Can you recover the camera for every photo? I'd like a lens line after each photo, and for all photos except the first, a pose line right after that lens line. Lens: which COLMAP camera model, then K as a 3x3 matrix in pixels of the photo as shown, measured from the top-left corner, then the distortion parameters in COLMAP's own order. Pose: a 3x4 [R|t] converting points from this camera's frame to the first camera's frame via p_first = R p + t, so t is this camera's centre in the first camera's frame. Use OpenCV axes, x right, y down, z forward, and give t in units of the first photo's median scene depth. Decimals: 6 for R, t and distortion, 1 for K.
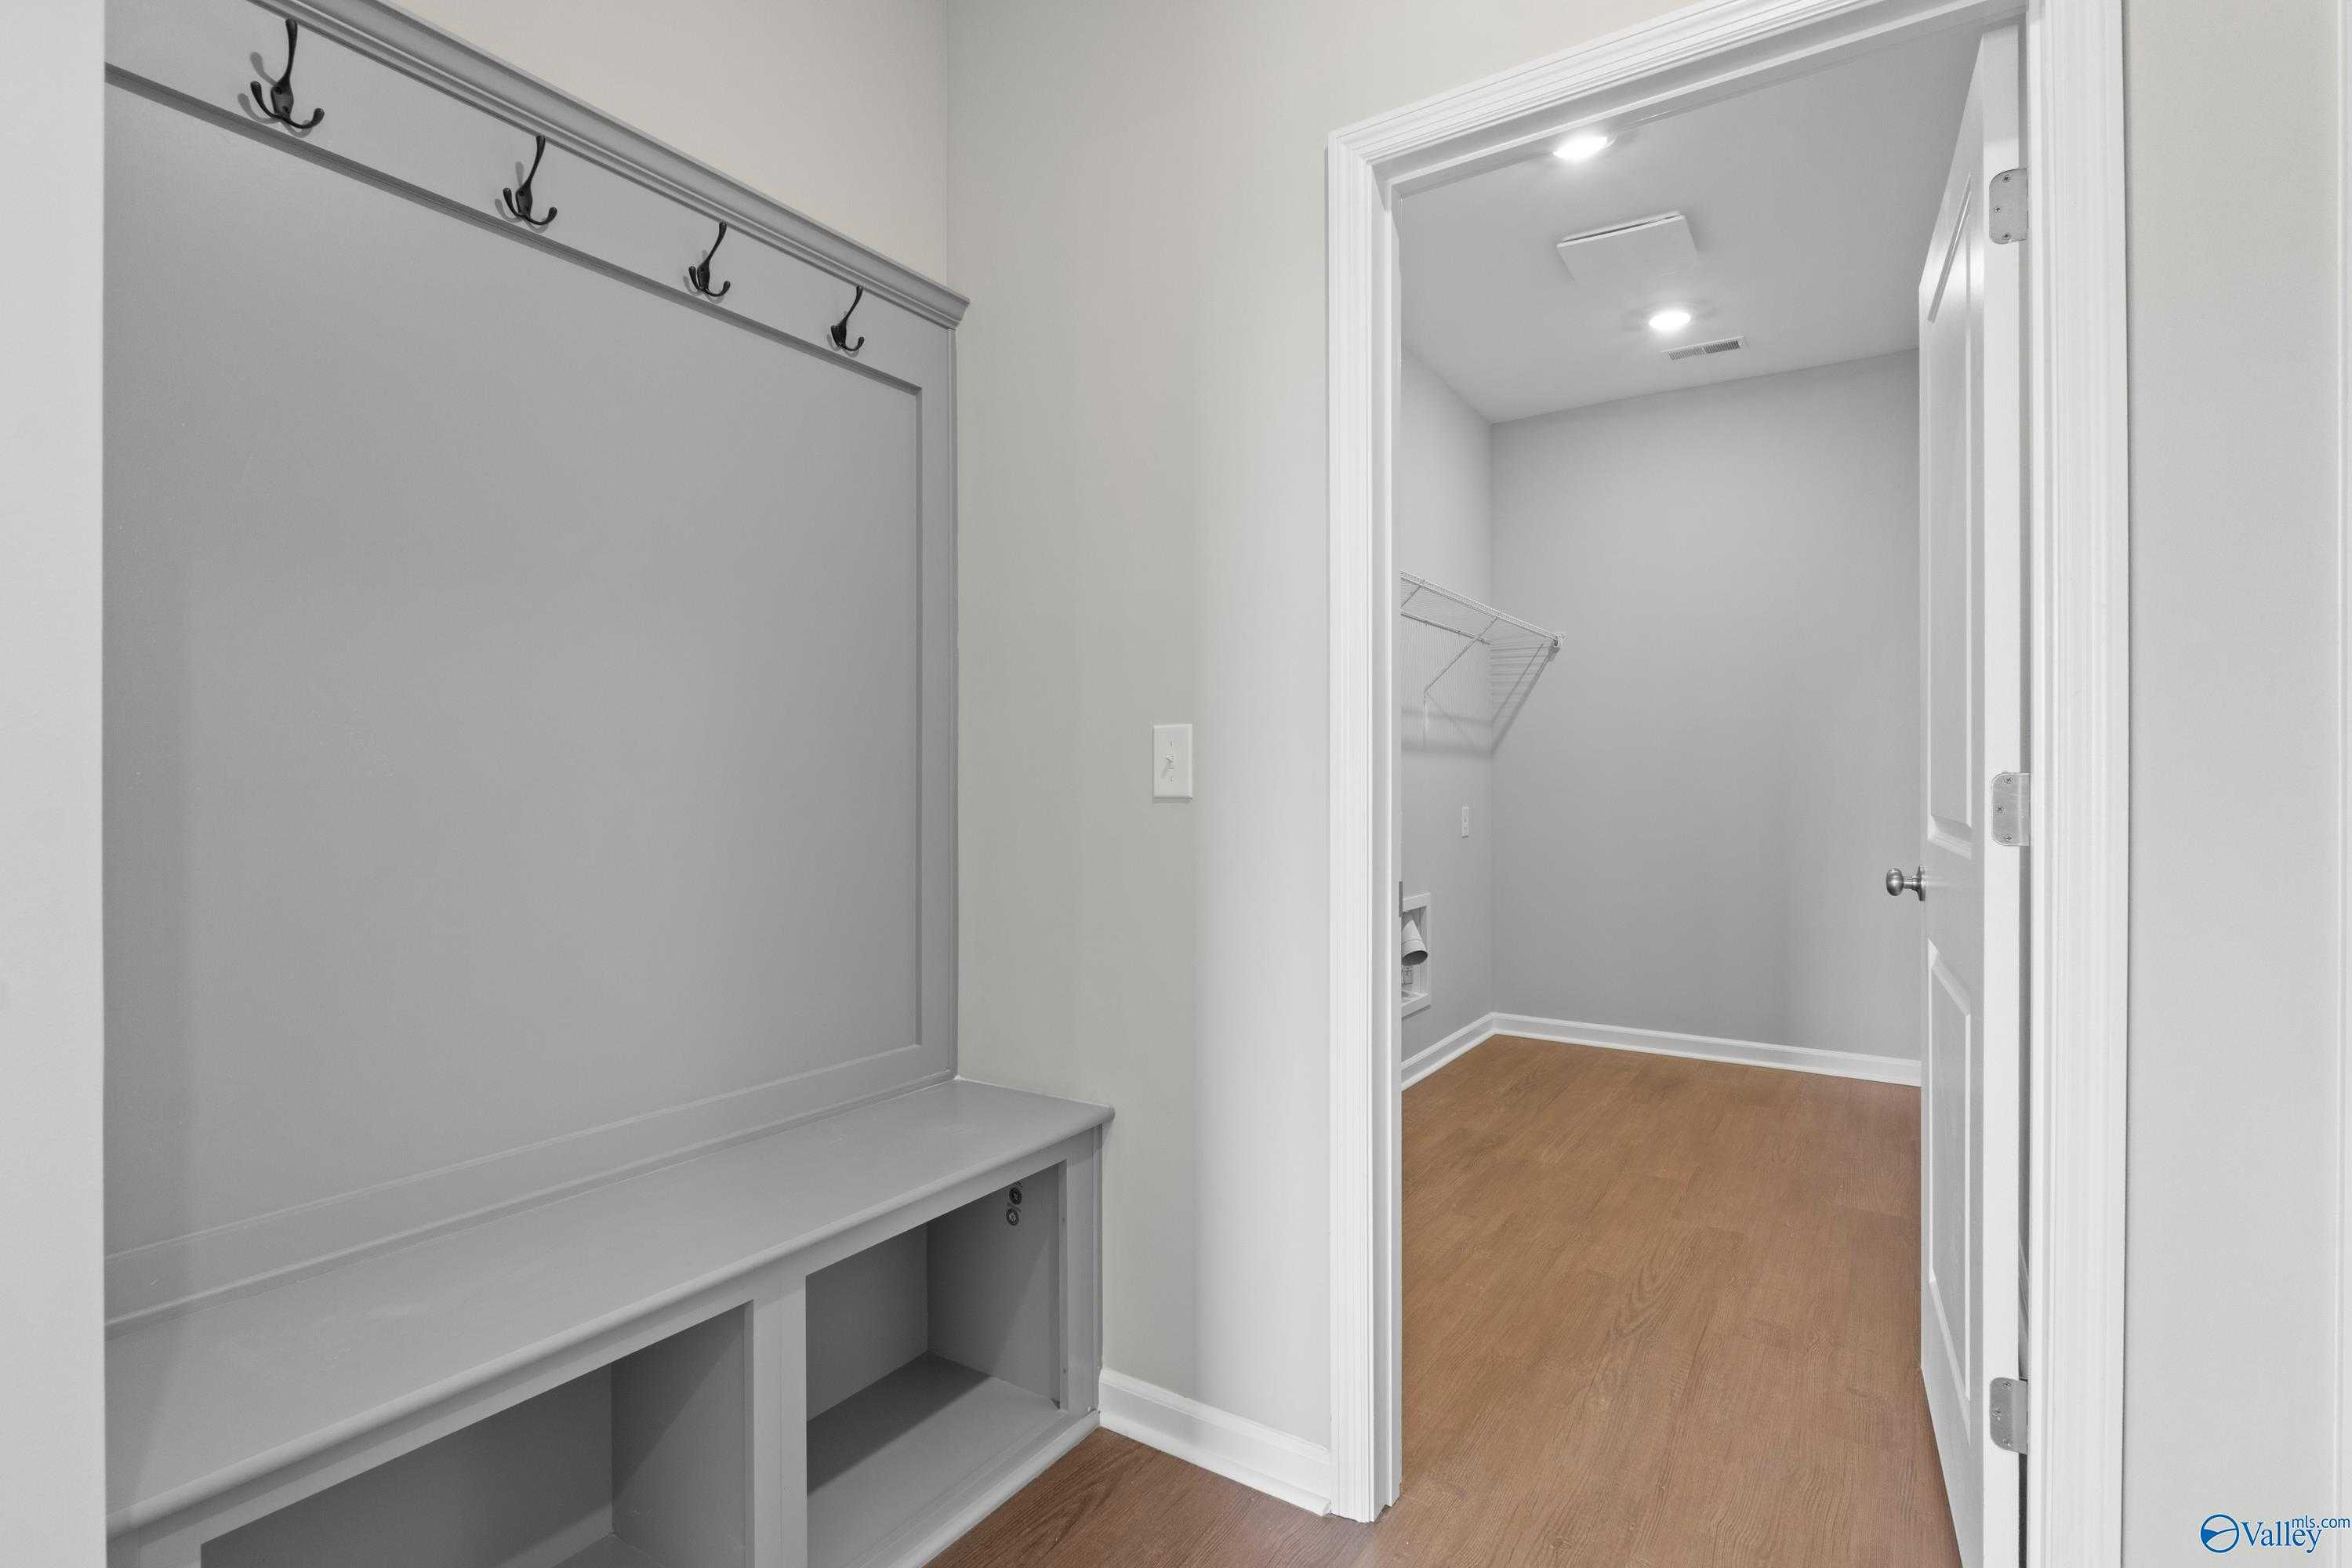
lens RADIAL K [[1082.1, 0, 1171.8], [0, 1082.1, 778.9], [0, 0, 1]] dist [-0.002893, -0.000829]
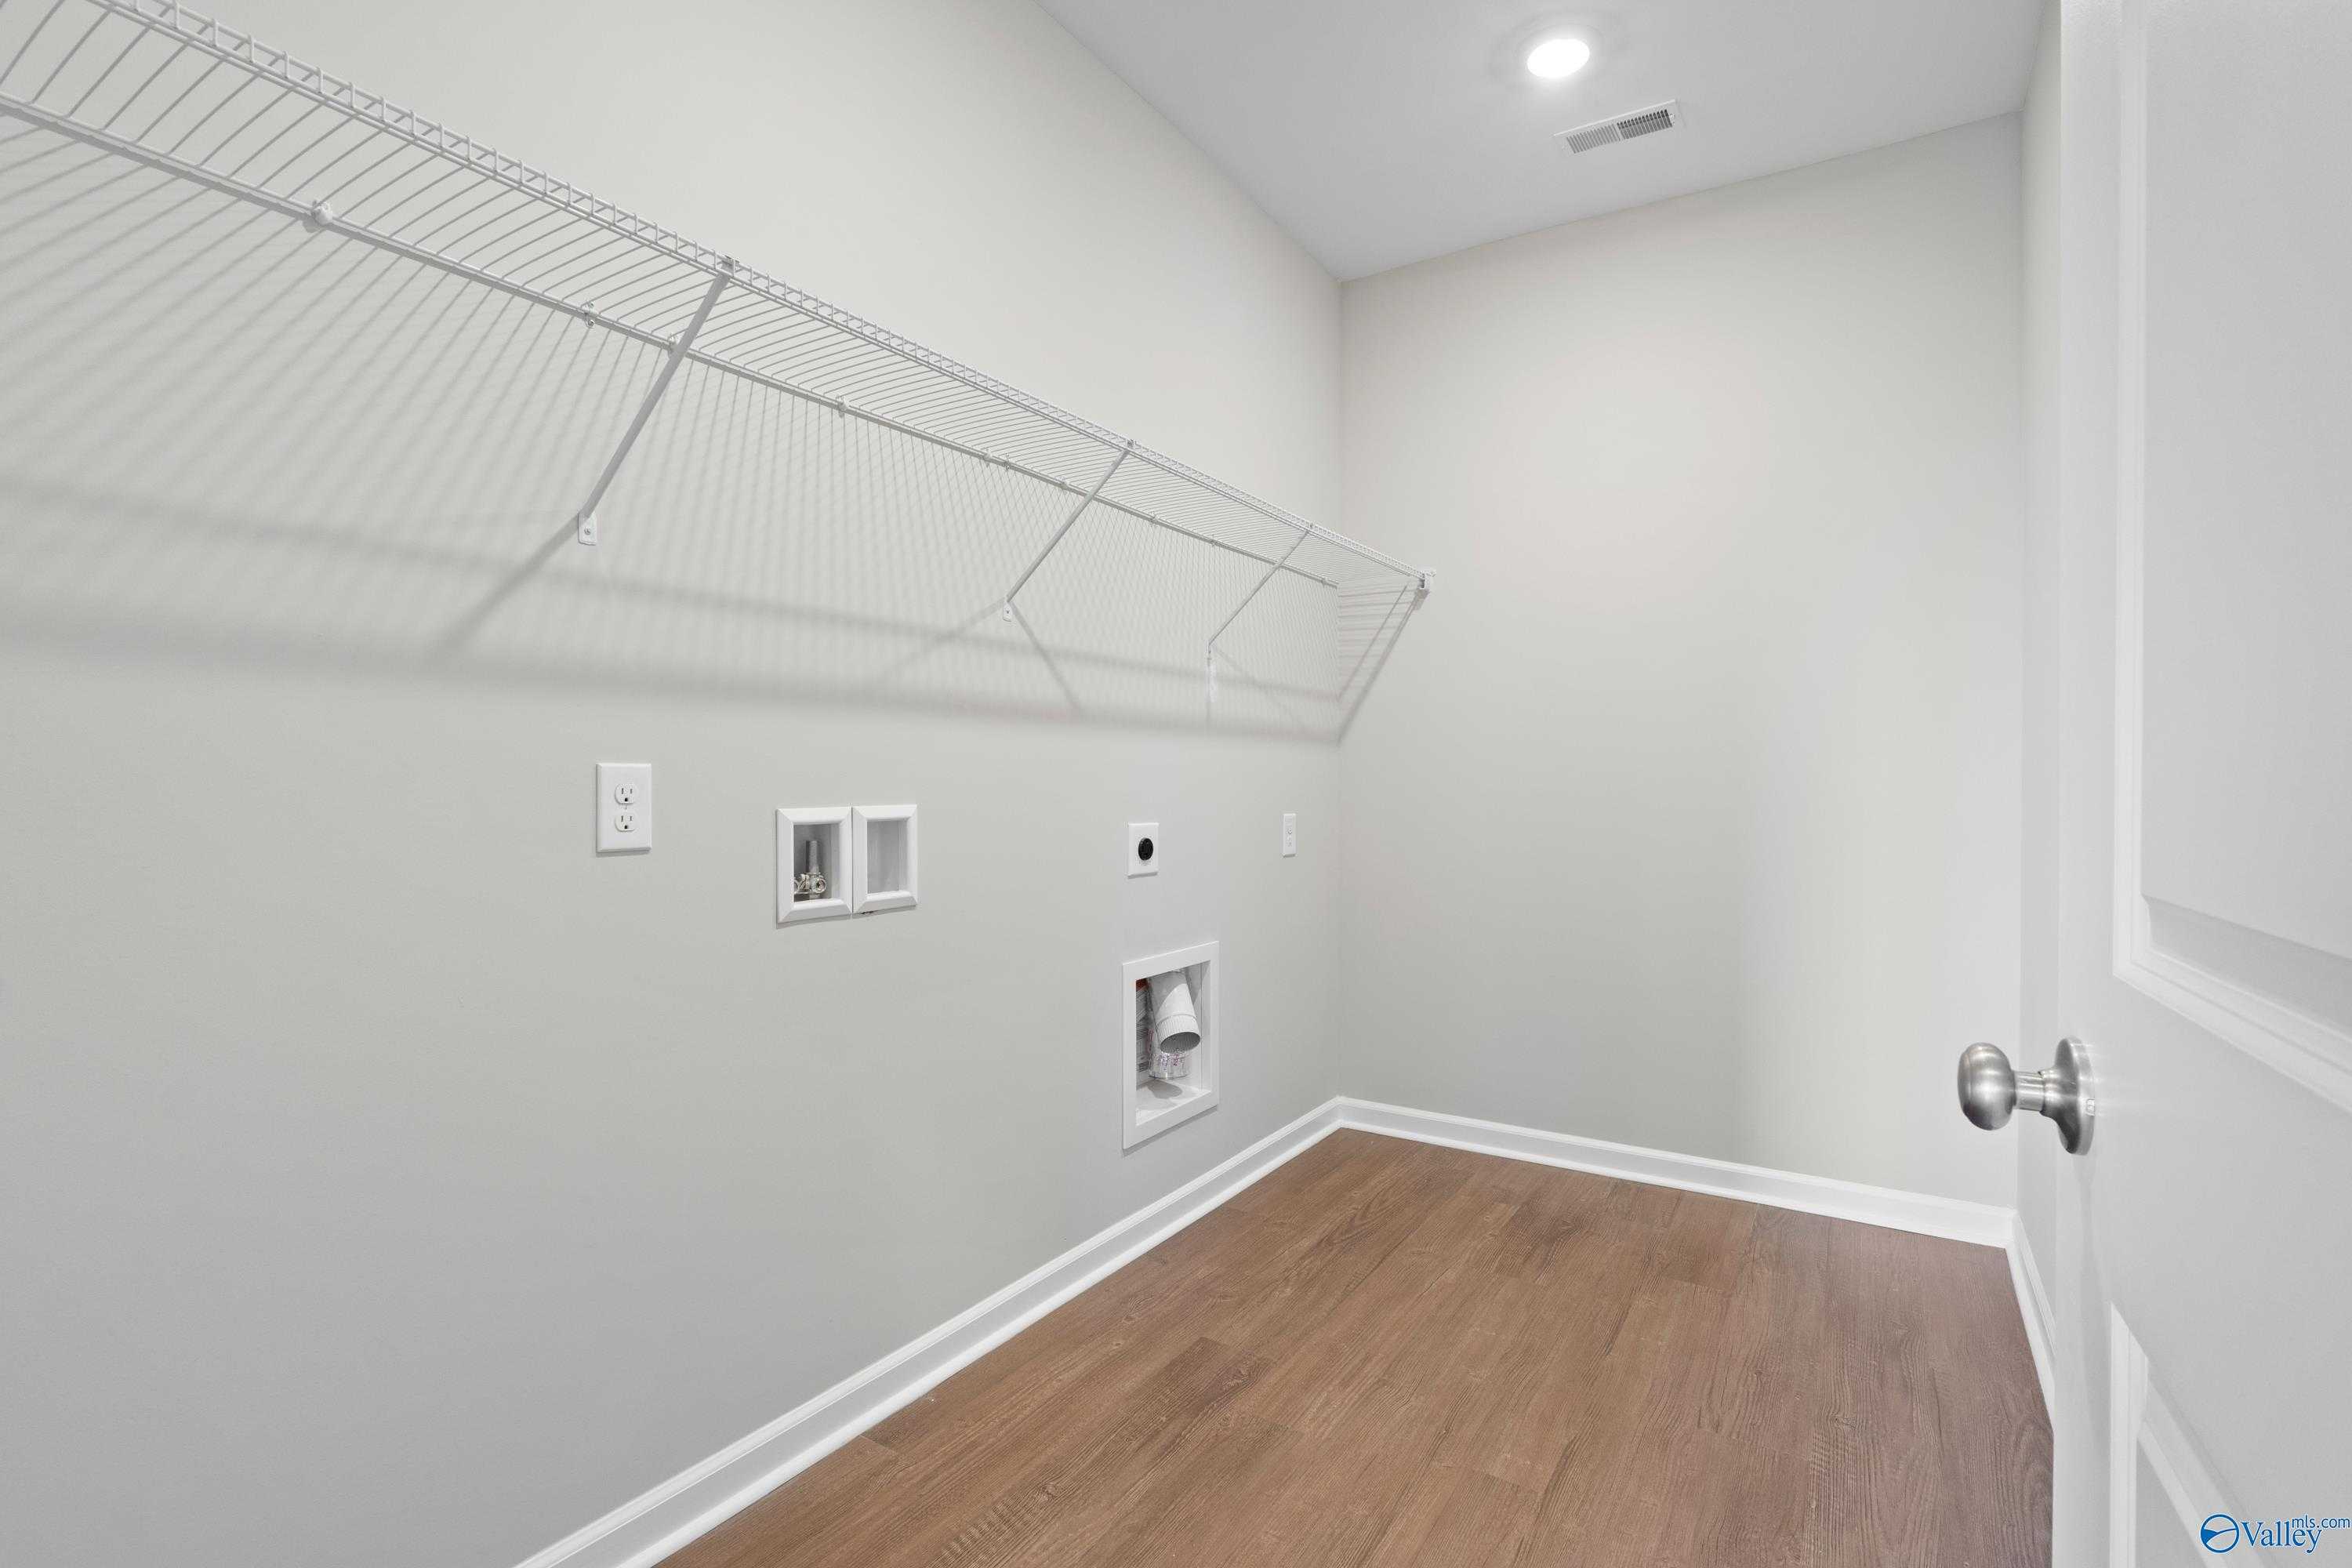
lens RADIAL K [[1082.1, 0, 1170.3], [0, 1082.1, 784.4], [0, 0, 1]] dist [-0.002893, -0.000829]
pose [[0.999888, 0.001934, 0.014864, 0.207622], [-0.002042, 0.999972, 0.007251, 0.002195], [-0.014850, -0.007281, 0.999863, 0.336073]]
